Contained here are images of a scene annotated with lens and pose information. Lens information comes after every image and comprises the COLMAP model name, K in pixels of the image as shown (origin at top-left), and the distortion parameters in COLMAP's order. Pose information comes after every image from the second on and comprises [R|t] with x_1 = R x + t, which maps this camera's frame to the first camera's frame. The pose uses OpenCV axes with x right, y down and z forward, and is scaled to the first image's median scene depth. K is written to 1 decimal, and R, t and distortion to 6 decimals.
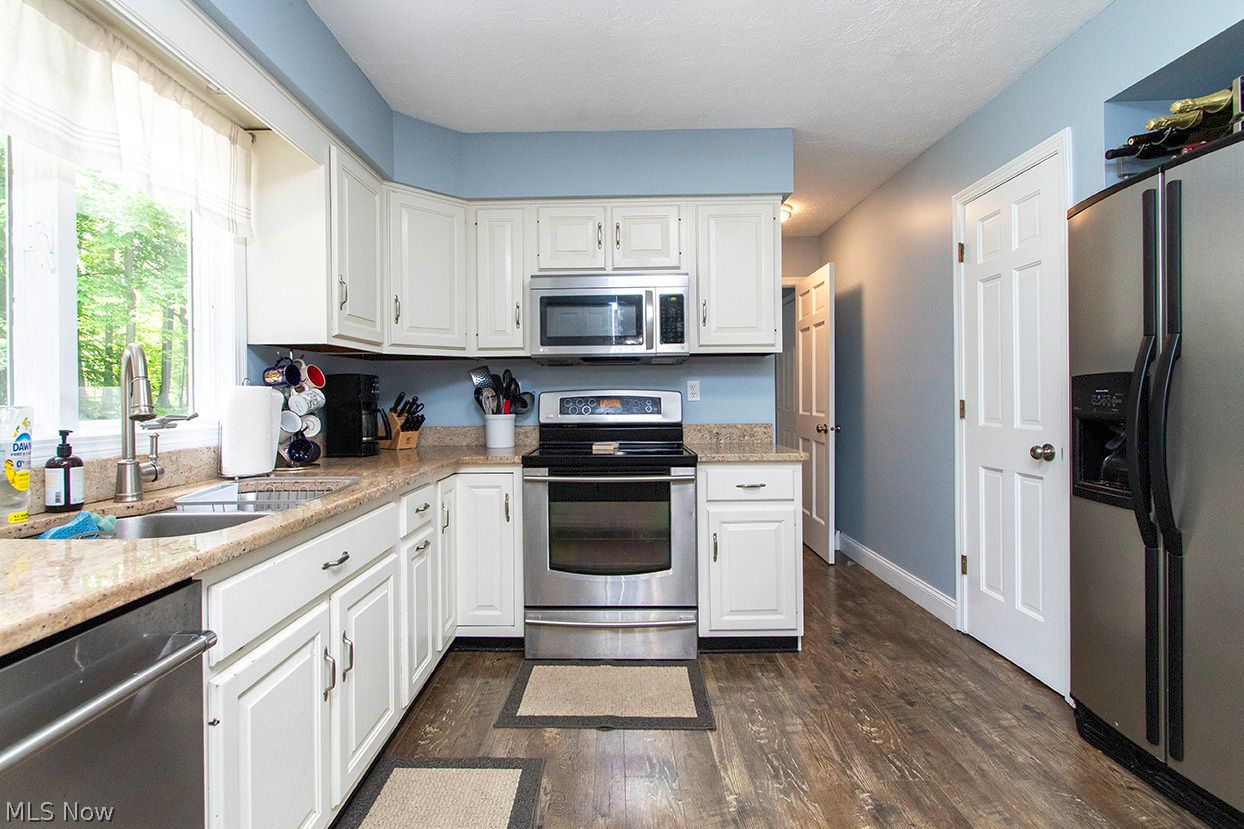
lens RADIAL K [[586.0, 0, 597.8], [0, 586.0, 394.1], [0, 0, 1]] dist [0.005440, -0.001461]
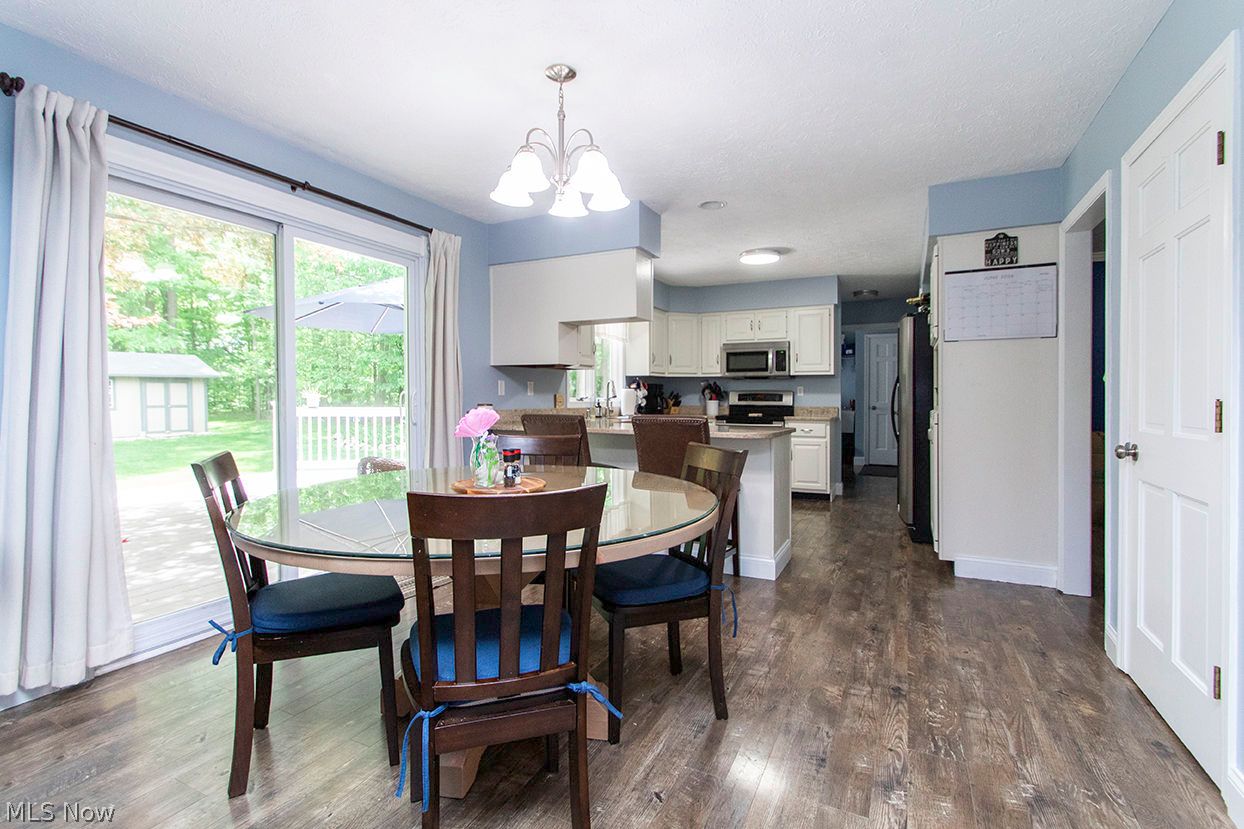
lens RADIAL K [[586.0, 0, 619.8], [0, 586.0, 392.6], [0, 0, 1]] dist [0.005440, -0.001461]
pose [[0.908364, 0.008908, -0.418085, 0.579931], [-0.007444, 0.999959, 0.005132, -0.008061], [0.418113, -0.001550, 0.908393, -1.565719]]
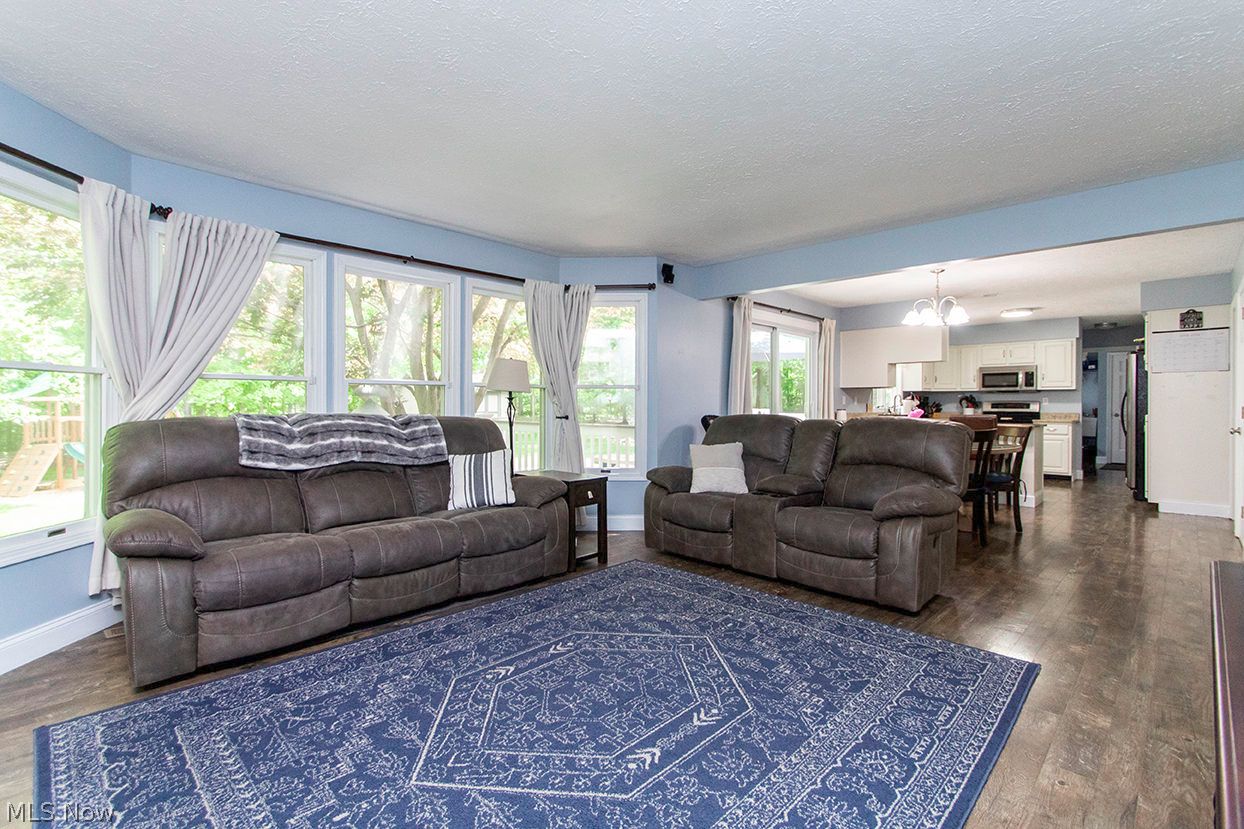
lens RADIAL K [[601.7, 0, 587.1], [0, 601.7, 412.1], [0, 0, 1]] dist [-0.010963, -0.000690]
pose [[0.717770, 0.017285, -0.696066, 0.744500], [-0.002059, 0.999740, 0.022703, -0.018728], [0.696277, -0.014862, 0.717619, -3.386216]]
